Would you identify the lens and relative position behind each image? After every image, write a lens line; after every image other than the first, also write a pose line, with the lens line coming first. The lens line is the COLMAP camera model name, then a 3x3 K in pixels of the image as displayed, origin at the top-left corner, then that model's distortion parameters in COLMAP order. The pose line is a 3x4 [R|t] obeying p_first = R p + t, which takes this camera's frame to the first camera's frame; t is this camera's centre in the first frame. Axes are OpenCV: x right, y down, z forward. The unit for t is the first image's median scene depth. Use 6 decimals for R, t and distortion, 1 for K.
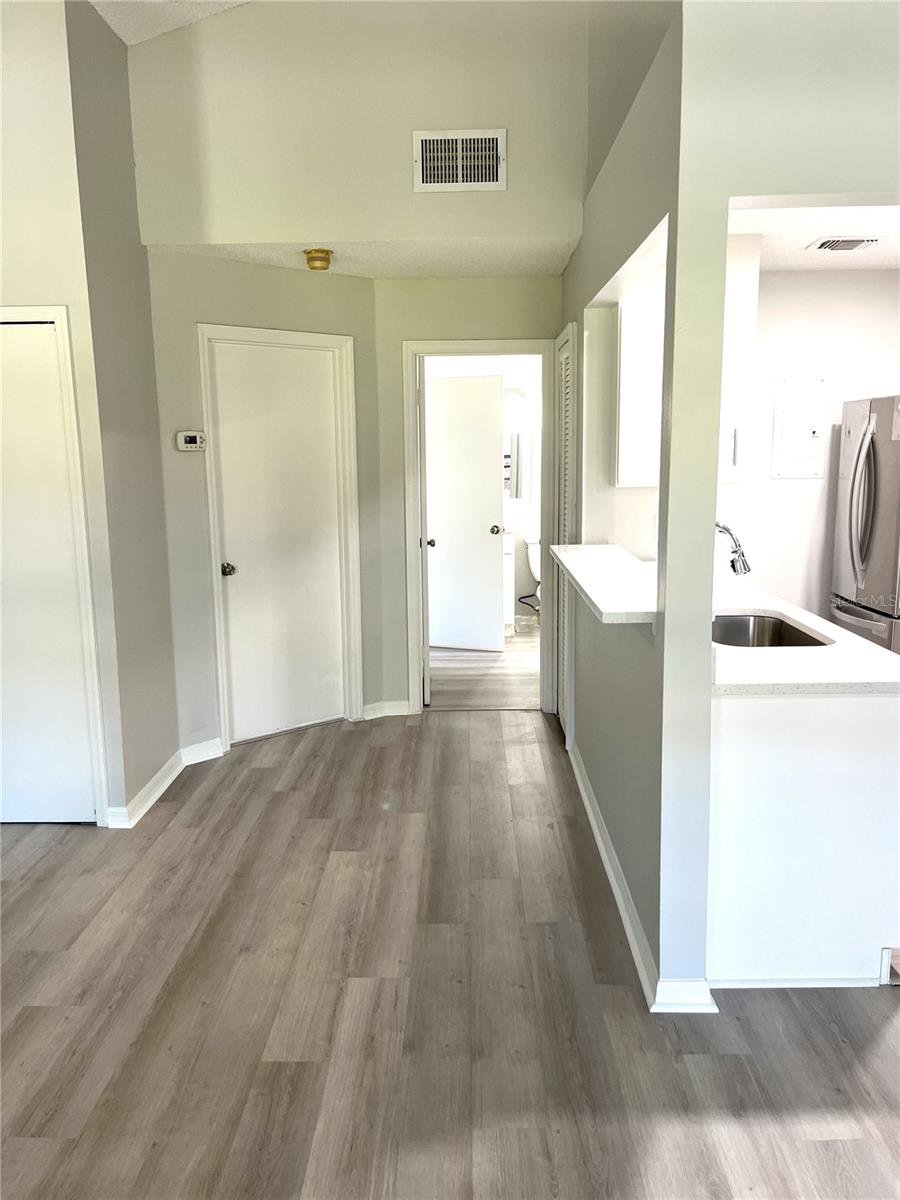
lens RADIAL K [[911.9, 0, 452.4], [0, 911.9, 602.2], [0, 0, 1]] dist [0.040064, -0.056699]
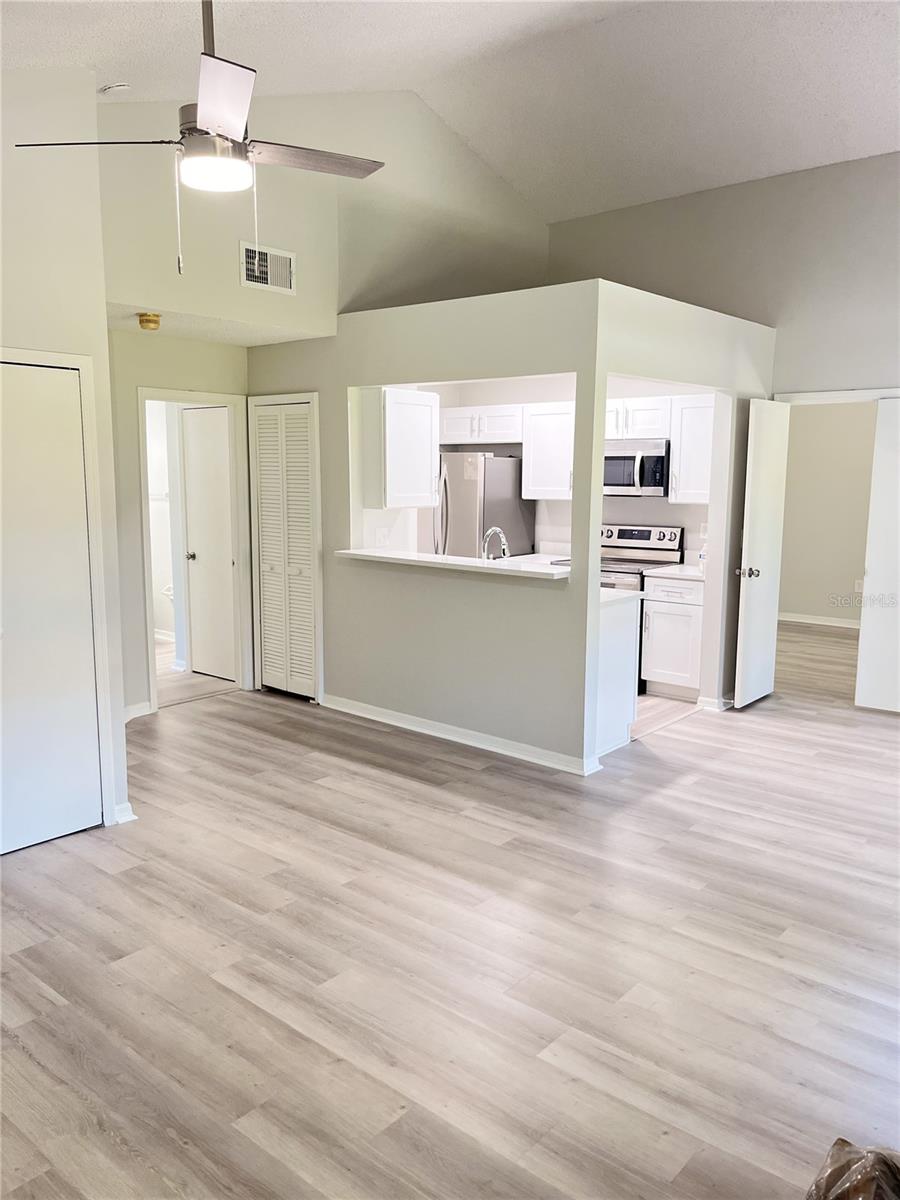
lens RADIAL K [[911.9, 0, 451.2], [0, 911.9, 600.4], [0, 0, 1]] dist [0.040064, -0.056699]
pose [[0.633912, -0.094642, 0.767592, -0.943877], [0.114913, 0.992994, 0.027533, -0.005384], [-0.764820, 0.070753, 0.640347, -0.032085]]
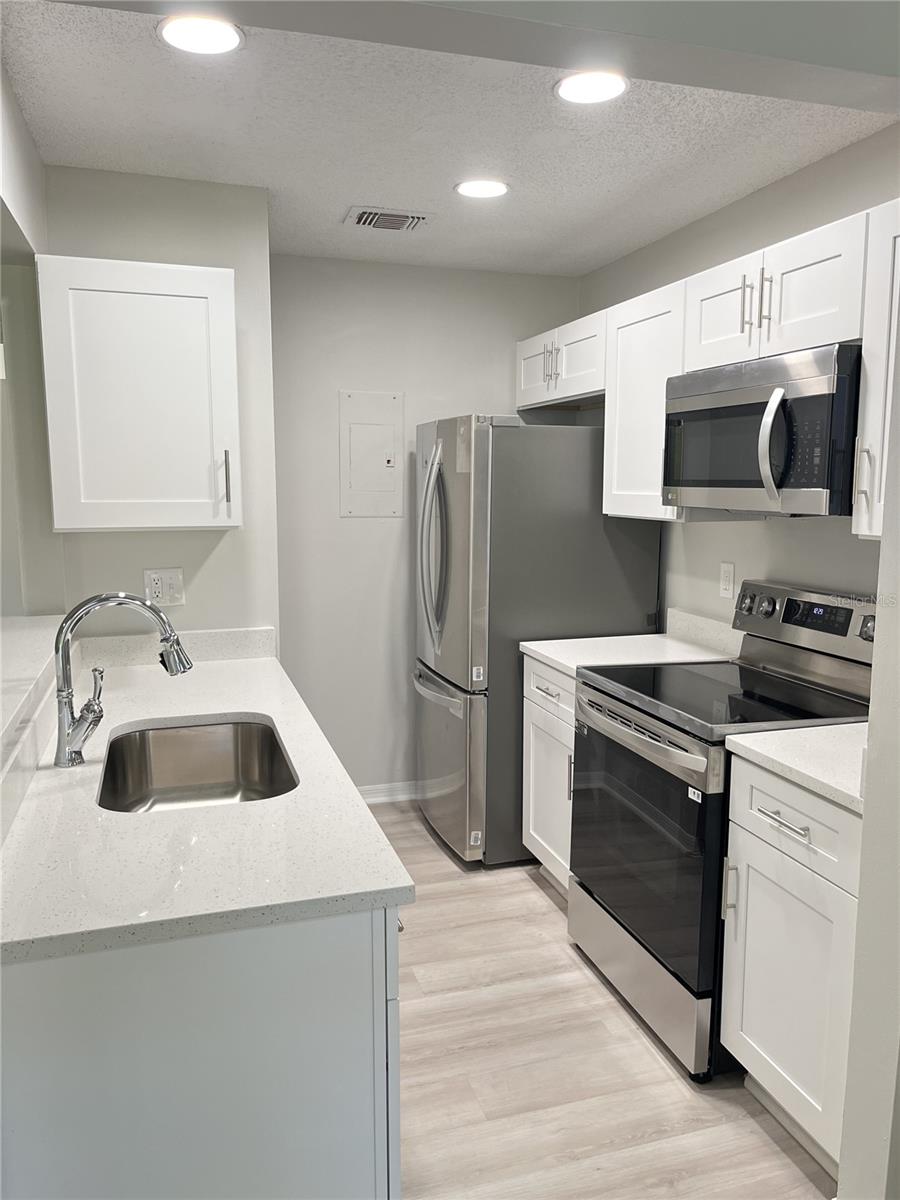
lens RADIAL K [[911.9, 0, 455.6], [0, 911.9, 605.6], [0, 0, 1]] dist [0.040064, -0.056699]
pose [[0.946675, -0.030158, 0.320776, 0.251362], [0.039779, 0.998933, -0.023478, -0.047203], [-0.319725, 0.034986, 0.946864, 0.287364]]
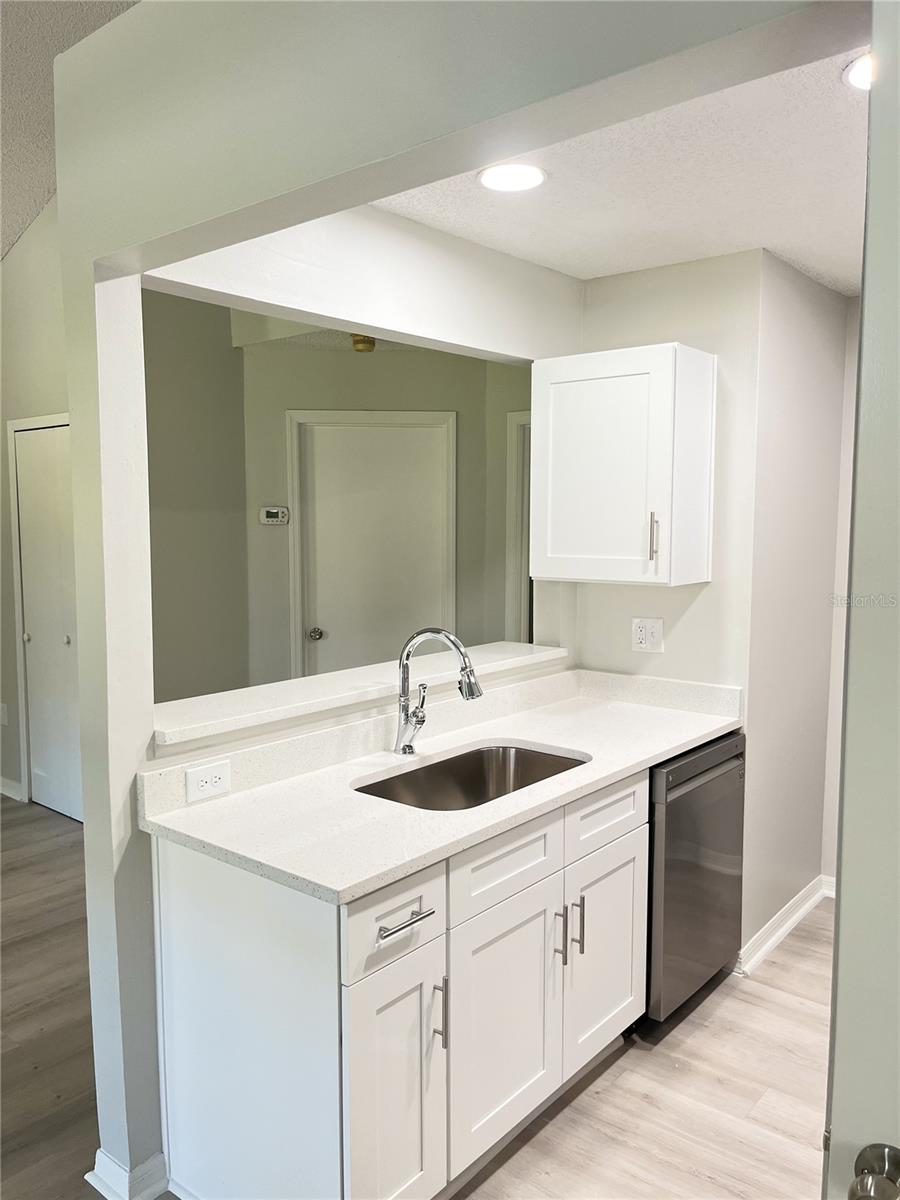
lens RADIAL K [[911.9, 0, 454.9], [0, 911.9, 606.5], [0, 0, 1]] dist [0.040064, -0.056699]
pose [[0.780209, 0.076393, -0.620837, 0.662009], [-0.116519, 0.992892, -0.024256, -0.076038], [0.614571, 0.091264, 0.783564, 0.324103]]
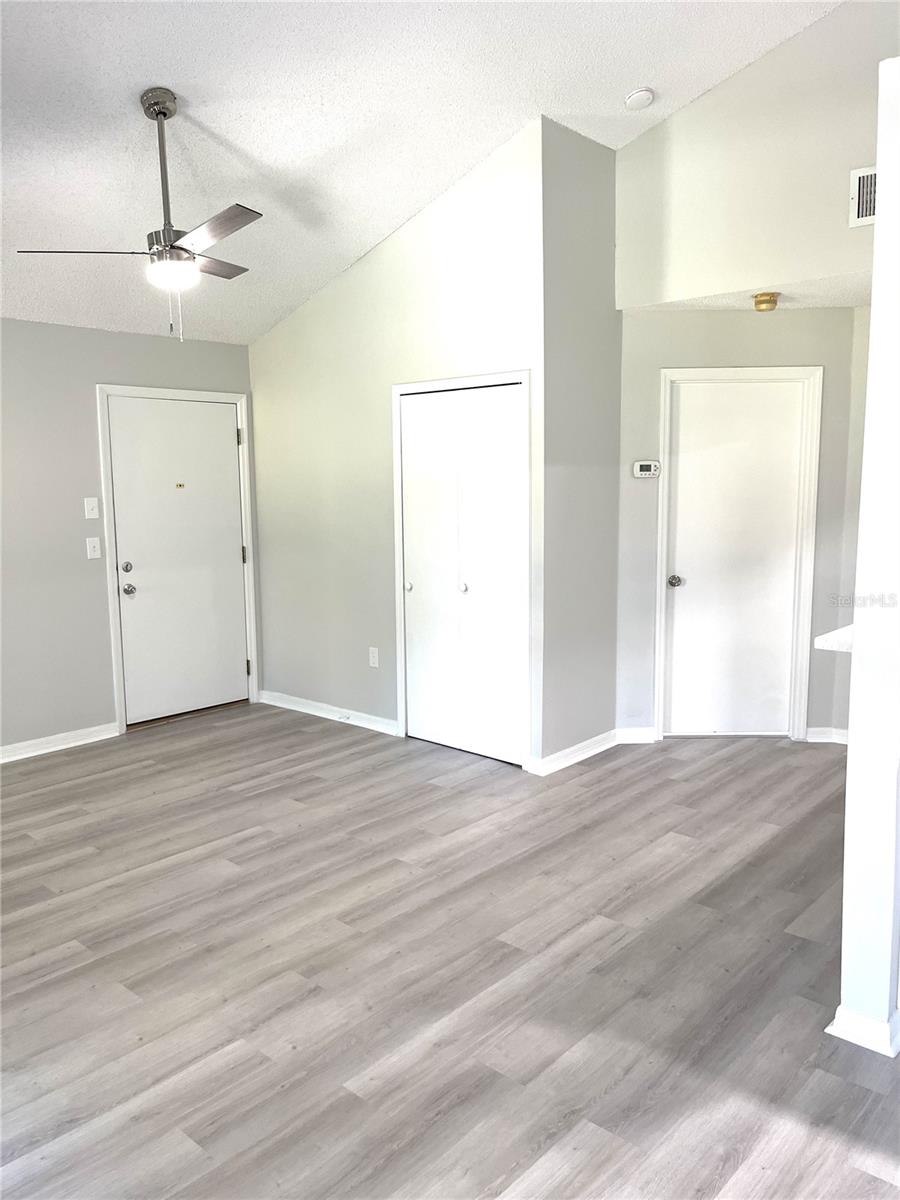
lens RADIAL K [[911.9, 0, 448.5], [0, 911.9, 600.6], [0, 0, 1]] dist [0.040064, -0.056699]
pose [[0.752907, 0.093634, -0.651432, 0.348634], [-0.107372, 0.994042, 0.018782, -0.003719], [0.649309, 0.055804, 0.758474, -0.051605]]
